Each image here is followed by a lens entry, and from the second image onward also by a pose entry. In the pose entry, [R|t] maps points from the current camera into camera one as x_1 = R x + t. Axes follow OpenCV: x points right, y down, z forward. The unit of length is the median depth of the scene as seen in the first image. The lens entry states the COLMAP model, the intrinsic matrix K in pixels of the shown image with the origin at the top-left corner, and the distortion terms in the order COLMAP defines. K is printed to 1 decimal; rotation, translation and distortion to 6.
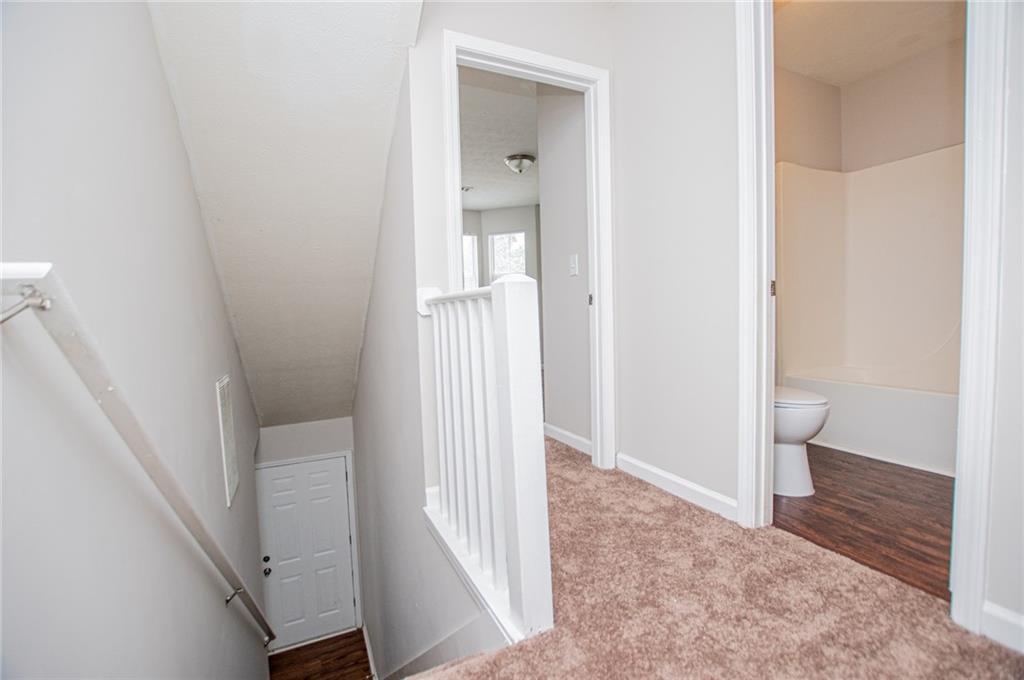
lens RADIAL K [[452.0, 0, 517.1], [0, 452.0, 338.8], [0, 0, 1]] dist [-0.027679, 0.001783]
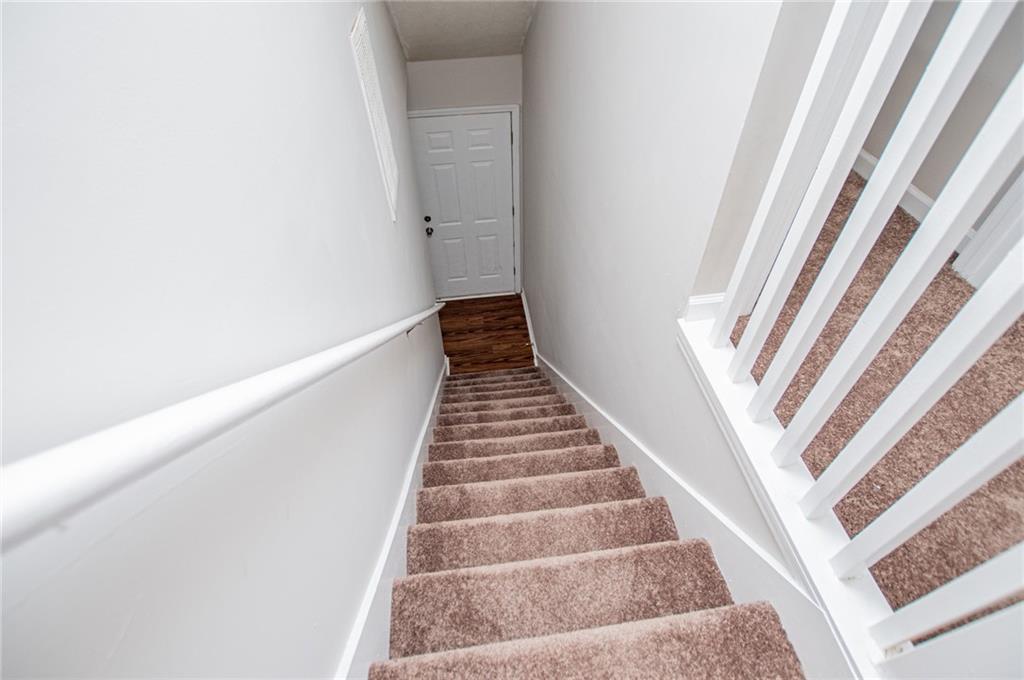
lens RADIAL K [[492.9, 0, 516.1], [0, 492.9, 336.6], [0, 0, 1]] dist [-0.027300, 0.000502]
pose [[0.949557, 0.236582, -0.205843, -0.116500], [-0.034064, 0.730326, 0.682249, -0.031245], [0.311740, -0.640823, 0.701544, 0.177235]]
